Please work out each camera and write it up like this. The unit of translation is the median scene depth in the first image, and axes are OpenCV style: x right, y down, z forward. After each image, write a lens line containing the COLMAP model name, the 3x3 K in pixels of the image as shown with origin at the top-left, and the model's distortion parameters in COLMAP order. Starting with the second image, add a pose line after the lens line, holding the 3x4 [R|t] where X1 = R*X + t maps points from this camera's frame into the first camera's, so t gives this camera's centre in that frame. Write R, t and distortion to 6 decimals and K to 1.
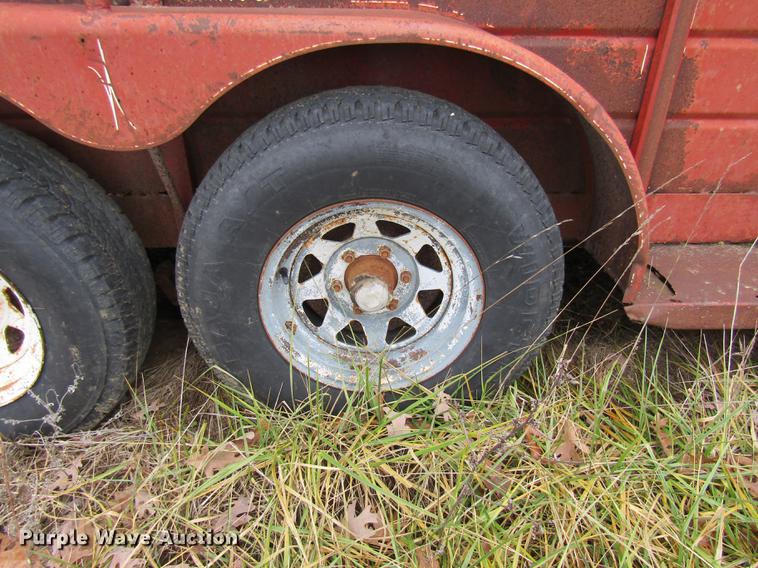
lens RADIAL K [[537.1, 0, 379.0], [0, 537.1, 284.0], [0, 0, 1]] dist [-0.011022, 0.002661]
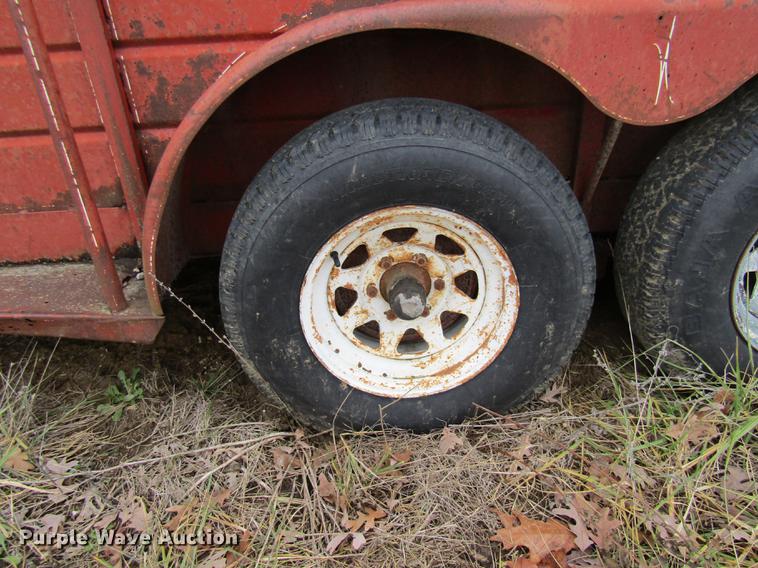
lens RADIAL K [[537.1, 0, 379.0], [0, 537.1, 284.0], [0, 0, 1]] dist [-0.011022, 0.002661]
pose [[0.998578, -0.045134, -0.028370, -1.003312], [0.044092, 0.998366, -0.036358, 0.073908], [0.029965, 0.035056, 0.998936, -0.044183]]
